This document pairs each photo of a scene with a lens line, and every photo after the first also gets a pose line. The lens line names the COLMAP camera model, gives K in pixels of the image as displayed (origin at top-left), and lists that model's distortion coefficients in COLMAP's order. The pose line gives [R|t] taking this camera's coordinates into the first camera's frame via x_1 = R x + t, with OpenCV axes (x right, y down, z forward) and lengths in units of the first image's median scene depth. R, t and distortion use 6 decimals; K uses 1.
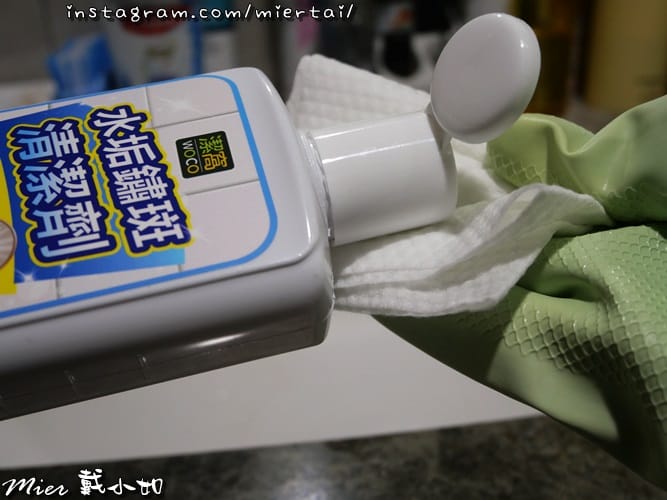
lens RADIAL K [[744.4, 0, 333.9], [0, 744.4, 250.0], [0, 0, 1]] dist [-0.009398, 0.000000]
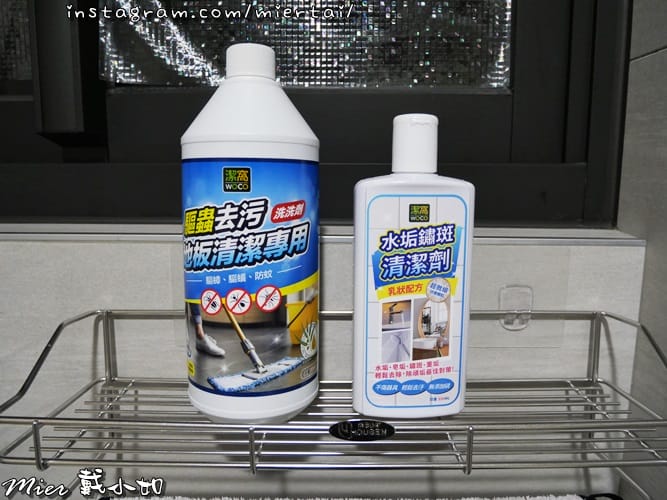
lens RADIAL K [[470.8, 0, 333.8], [0, 470.8, 251.9], [0, 0, 1]] dist [-0.006092, -0.000615]
pose [[0.265099, -0.961937, -0.066325, -0.287256], [0.706248, 0.146883, 0.692560, -1.597799], [-0.656457, -0.230439, 0.718305, -0.105862]]
